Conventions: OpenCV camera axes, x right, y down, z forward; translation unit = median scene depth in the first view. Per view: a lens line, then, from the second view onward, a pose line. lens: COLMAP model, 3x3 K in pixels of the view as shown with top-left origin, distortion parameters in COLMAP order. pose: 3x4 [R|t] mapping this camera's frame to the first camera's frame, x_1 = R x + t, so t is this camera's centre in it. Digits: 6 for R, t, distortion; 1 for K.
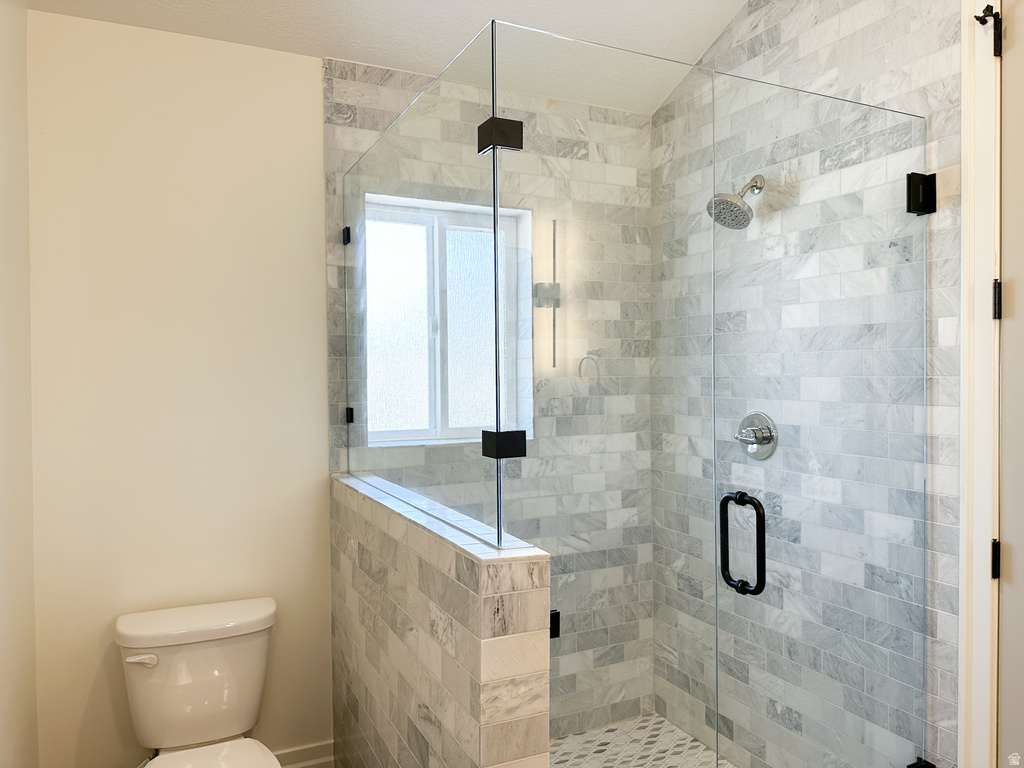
lens RADIAL K [[721.6, 0, 511.1], [0, 721.6, 383.8], [0, 0, 1]] dist [0.026486, -0.036405]
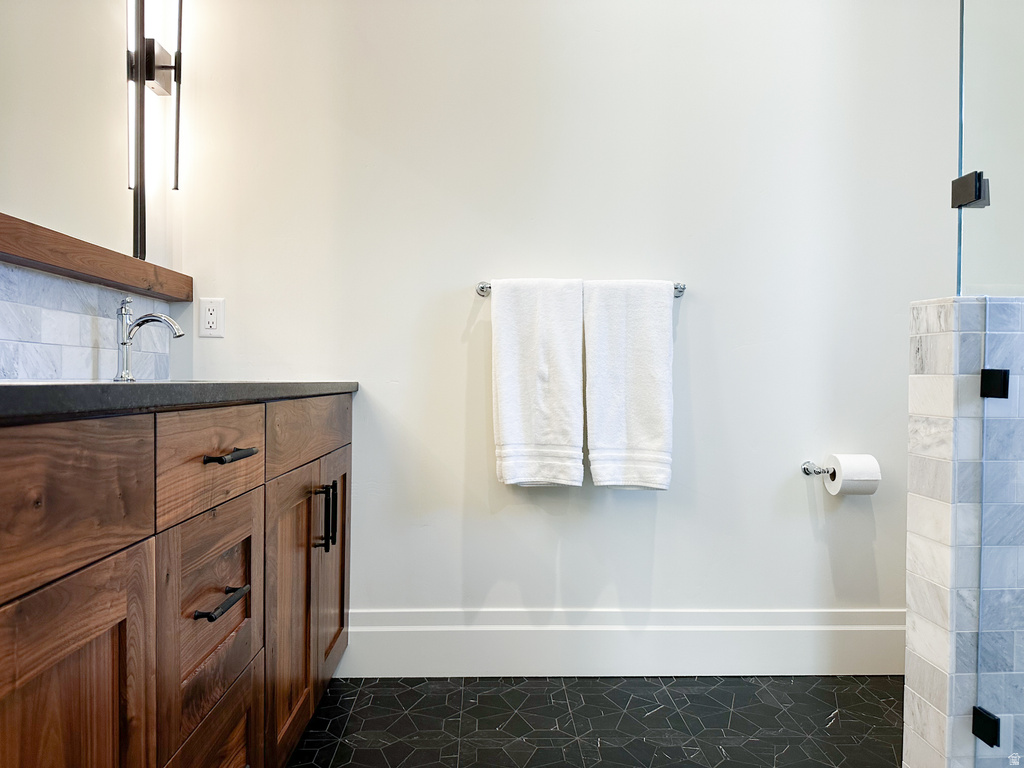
lens RADIAL K [[721.6, 0, 511.0], [0, 721.6, 384.4], [0, 0, 1]] dist [0.026486, -0.036405]
pose [[-0.412519, 0.013041, -0.910856, 1.197860], [-0.003166, 0.999871, 0.015750, 0.346405], [0.910943, 0.009381, -0.412425, 0.886511]]
